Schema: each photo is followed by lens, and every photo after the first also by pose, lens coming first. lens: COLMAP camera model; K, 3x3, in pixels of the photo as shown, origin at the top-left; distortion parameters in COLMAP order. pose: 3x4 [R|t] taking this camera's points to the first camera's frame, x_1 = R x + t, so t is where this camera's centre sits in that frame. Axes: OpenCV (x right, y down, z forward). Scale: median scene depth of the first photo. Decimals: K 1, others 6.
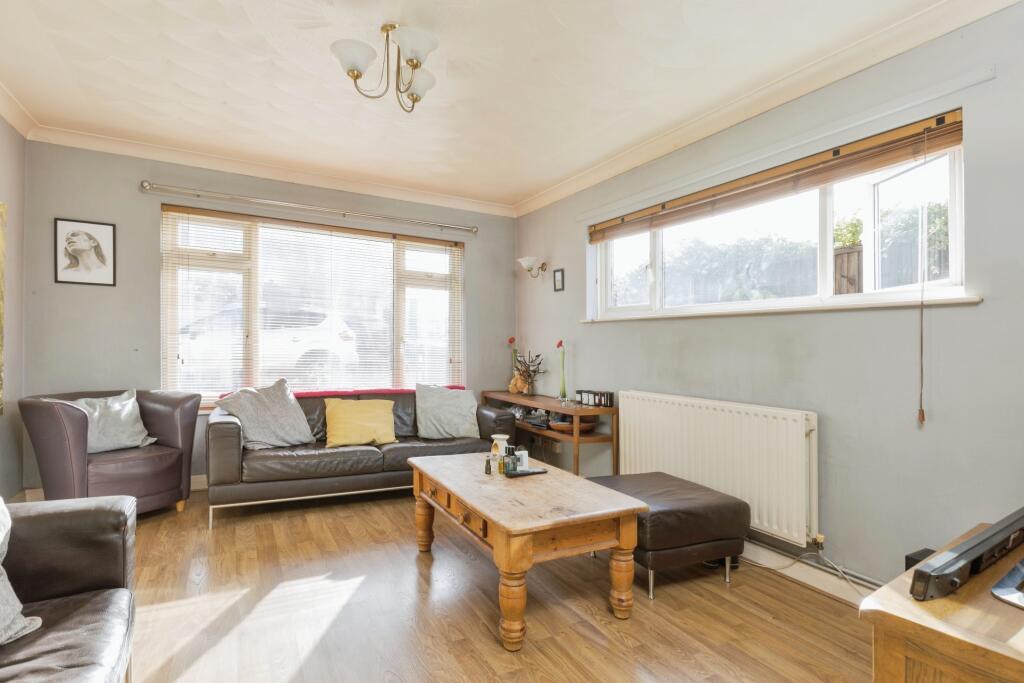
lens RADIAL K [[511.4, 0, 513.6], [0, 511.4, 357.5], [0, 0, 1]] dist [-0.001380, -0.000258]
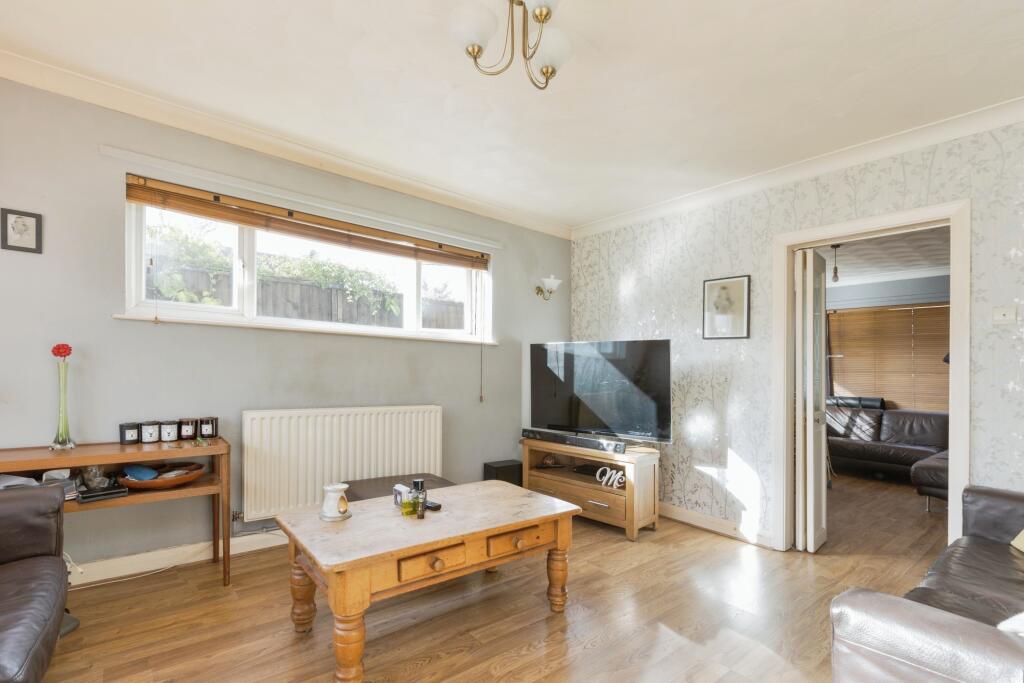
lens RADIAL K [[464.7, 0, 507.8], [0, 464.7, 344.2], [0, 0, 1]] dist [0.002807, 0.000168]
pose [[-0.175740, 0.021278, 0.984207, -0.574448], [-0.016787, 0.999556, -0.024608, -0.032181], [-0.984293, -0.020847, -0.175305, 0.674708]]
